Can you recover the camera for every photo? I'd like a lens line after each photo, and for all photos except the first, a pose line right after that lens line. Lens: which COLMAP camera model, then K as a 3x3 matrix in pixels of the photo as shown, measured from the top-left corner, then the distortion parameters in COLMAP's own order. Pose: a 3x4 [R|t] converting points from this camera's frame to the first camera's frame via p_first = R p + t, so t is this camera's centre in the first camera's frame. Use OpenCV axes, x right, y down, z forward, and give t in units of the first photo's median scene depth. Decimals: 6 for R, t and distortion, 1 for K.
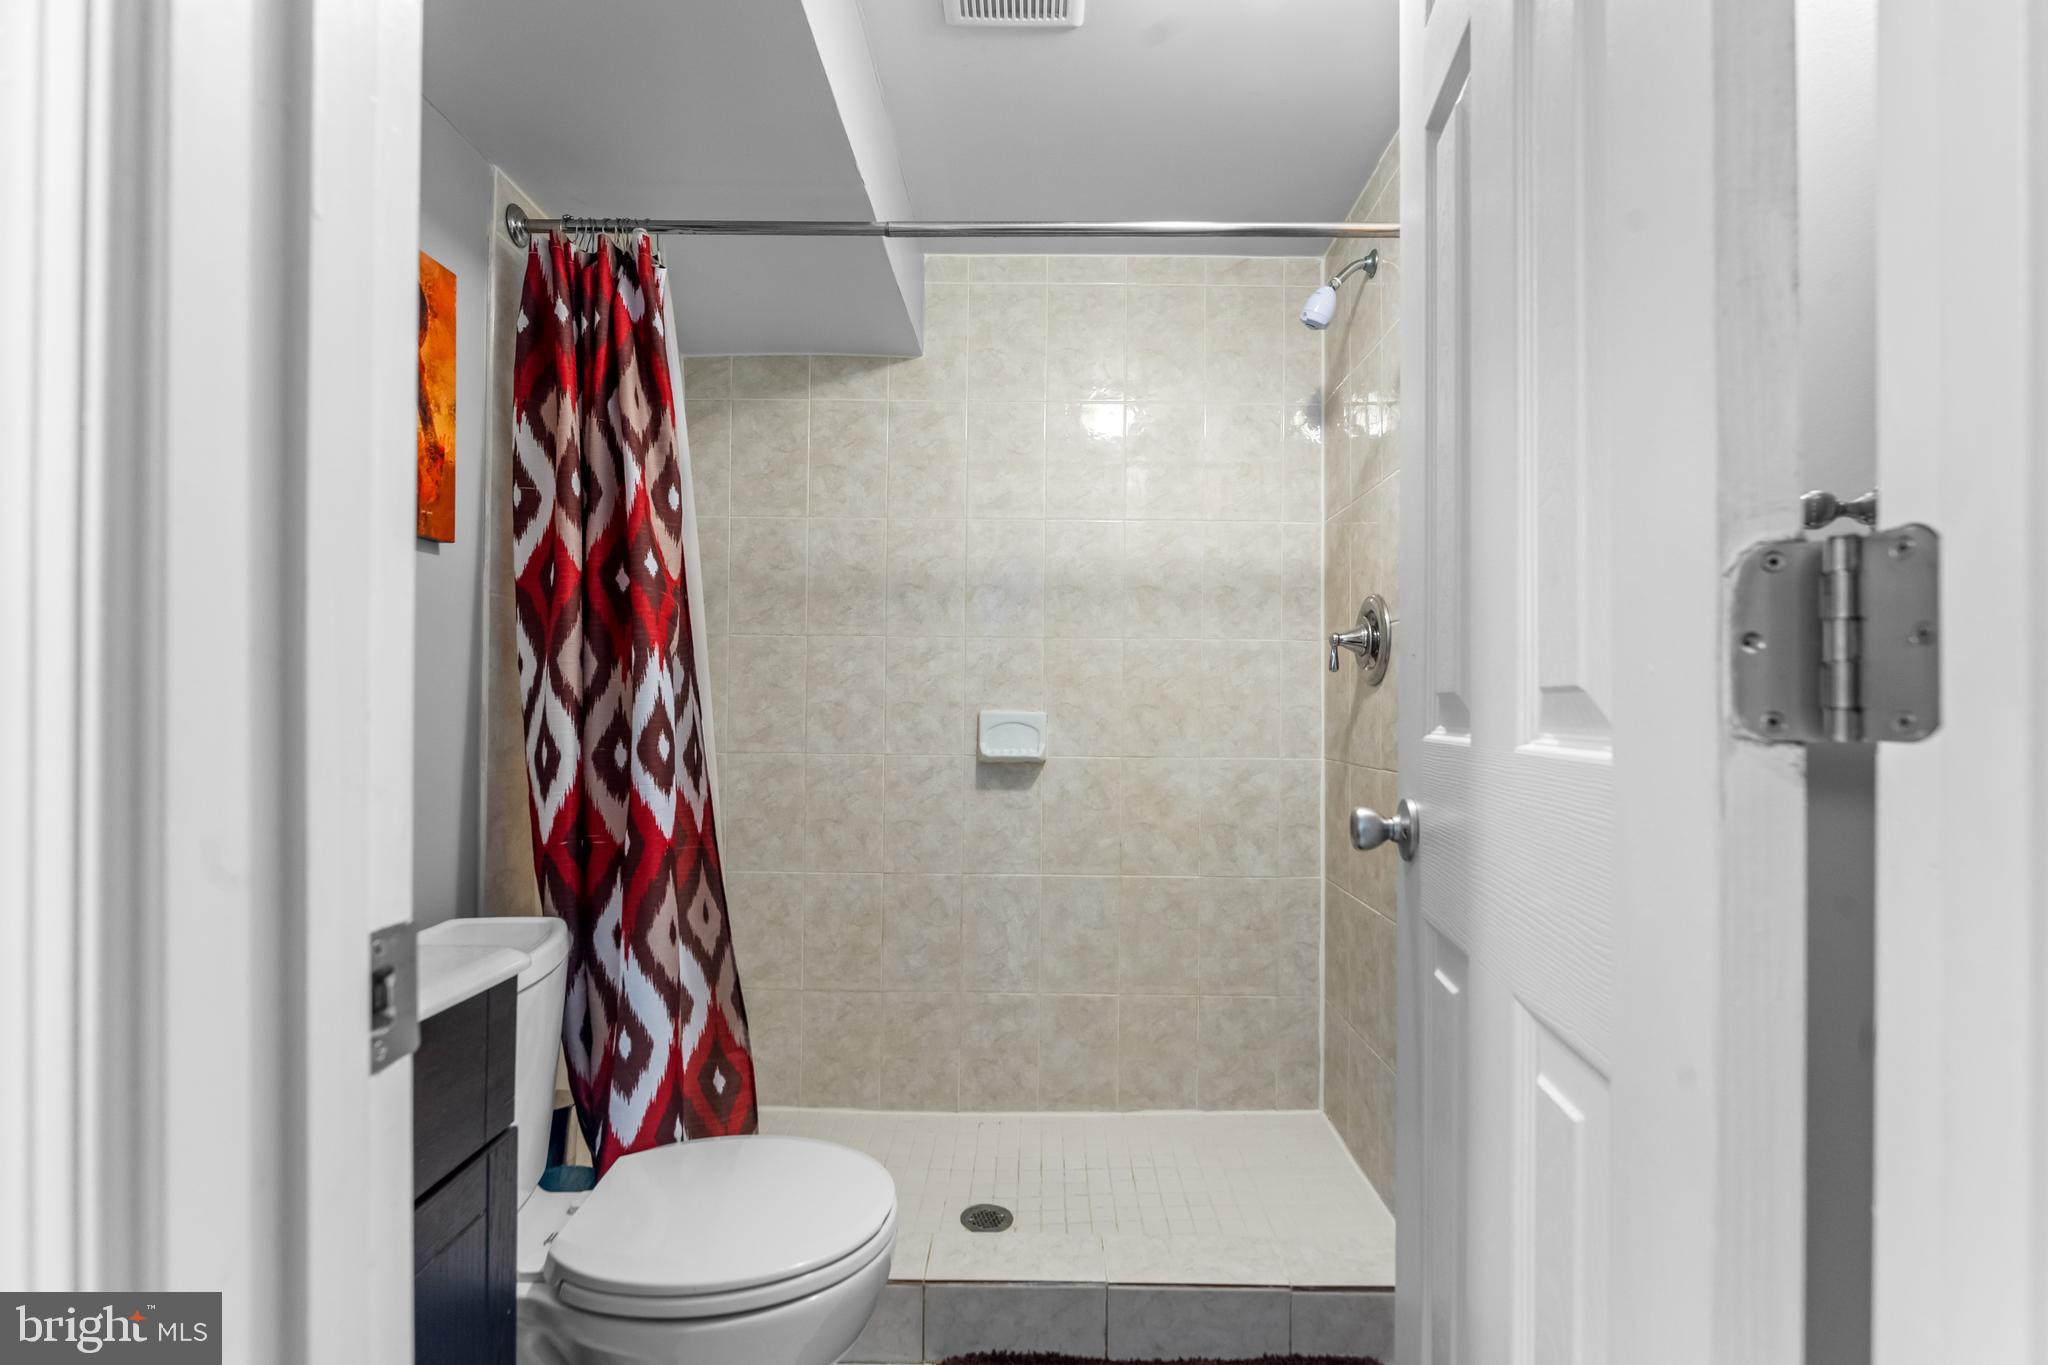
lens RADIAL K [[897.3, 0, 1020.4], [0, 897.3, 690.7], [0, 0, 1]] dist [-0.007106, 0.000911]
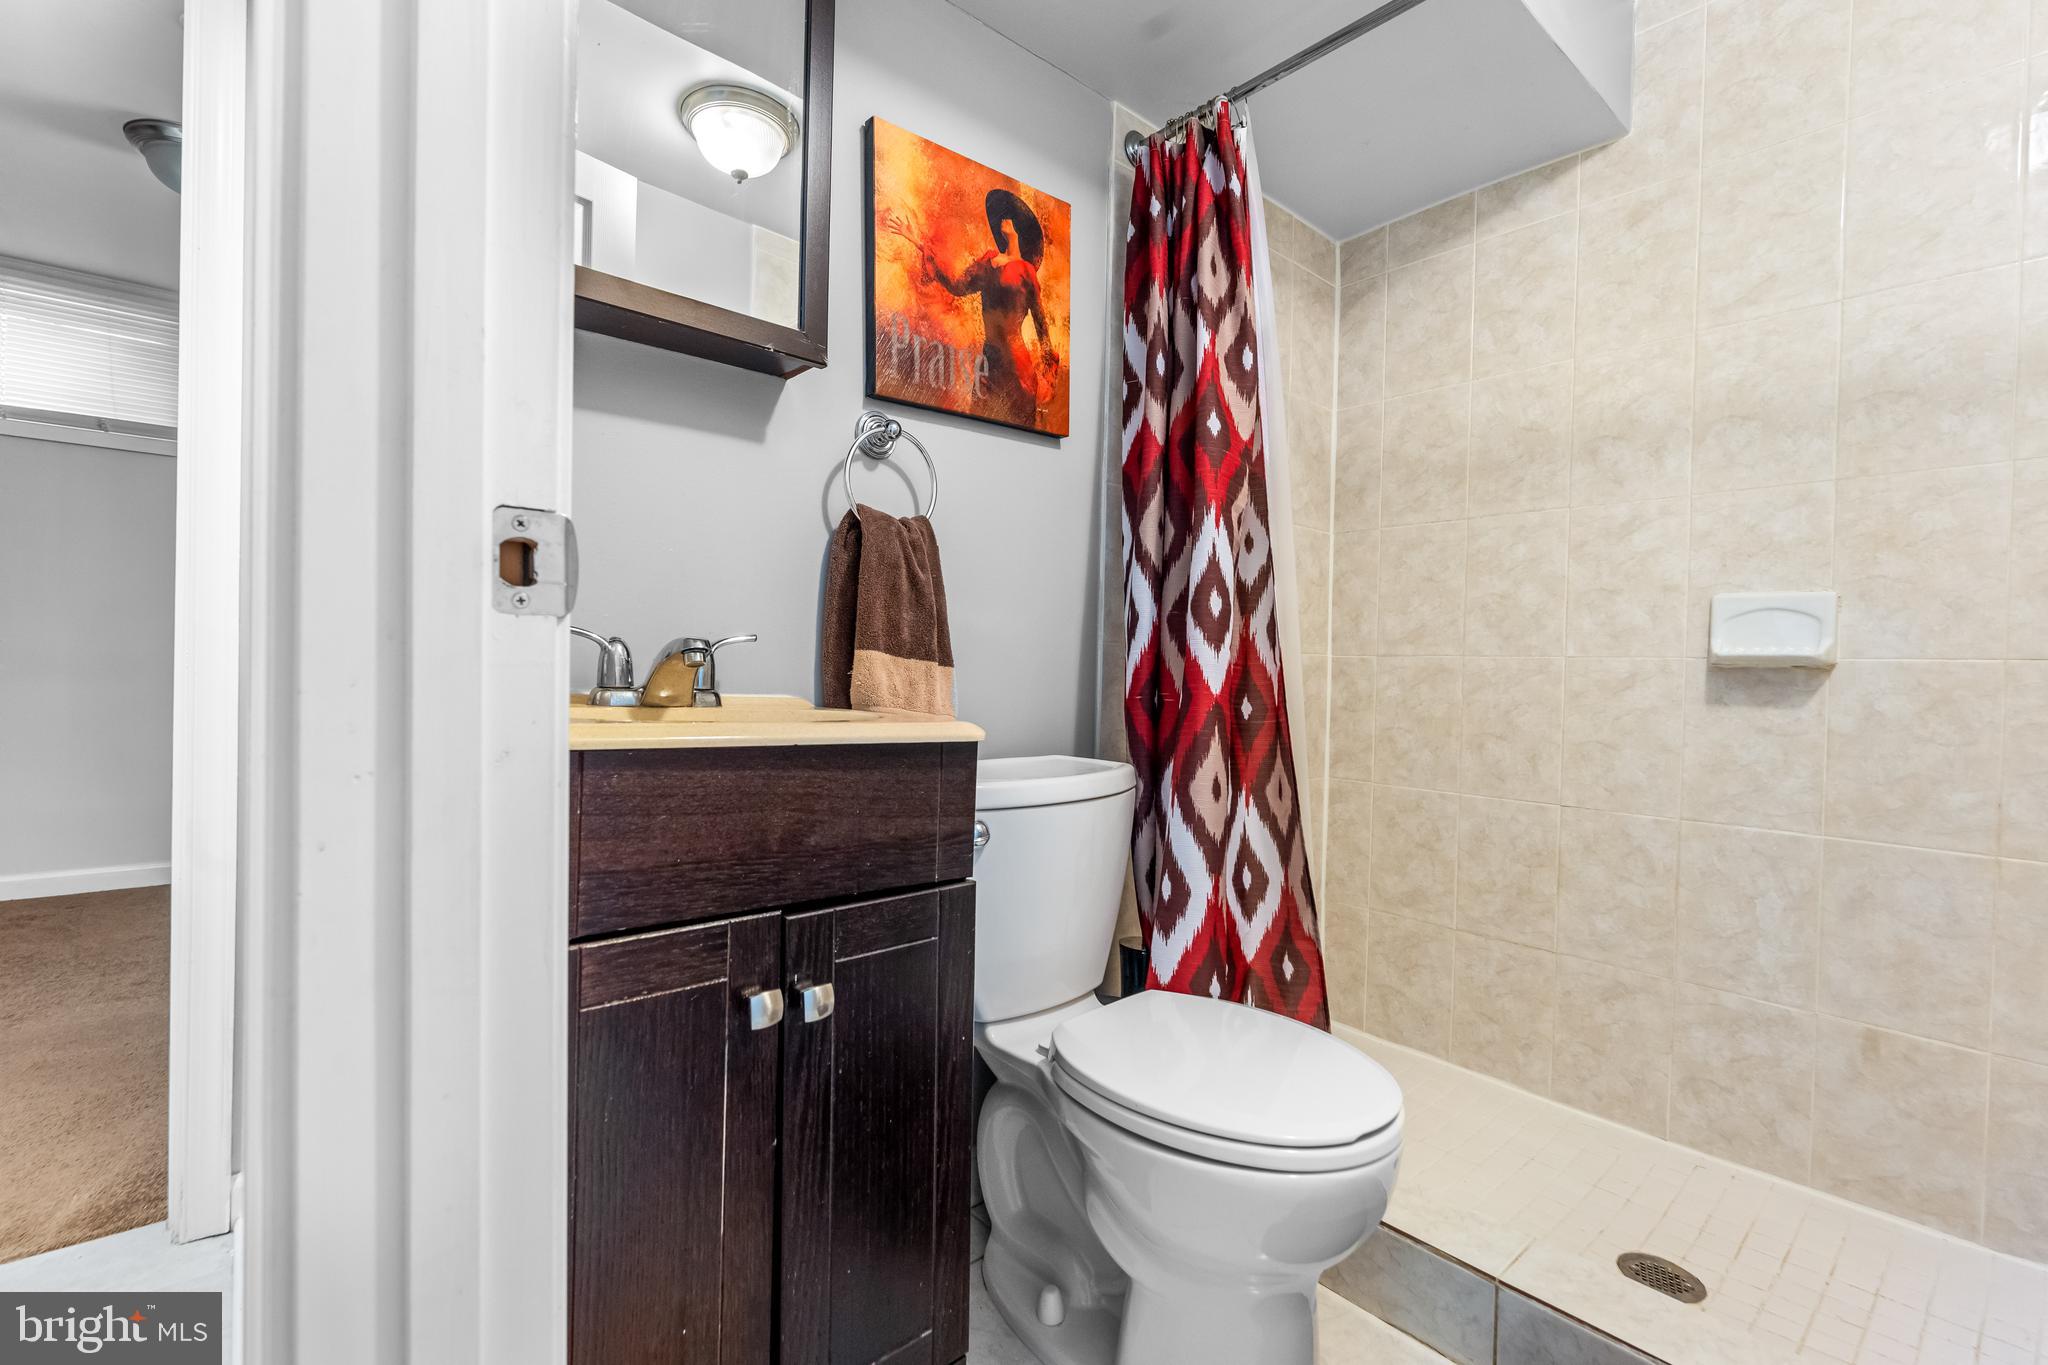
lens RADIAL K [[897.3, 0, 1024.4], [0, 897.3, 679.2], [0, 0, 1]] dist [-0.007106, 0.000911]
pose [[0.656375, 0.012988, -0.754323, 0.132946], [-0.007359, 0.999914, 0.010813, 0.086193], [0.754399, -0.001547, 0.656414, 0.118159]]
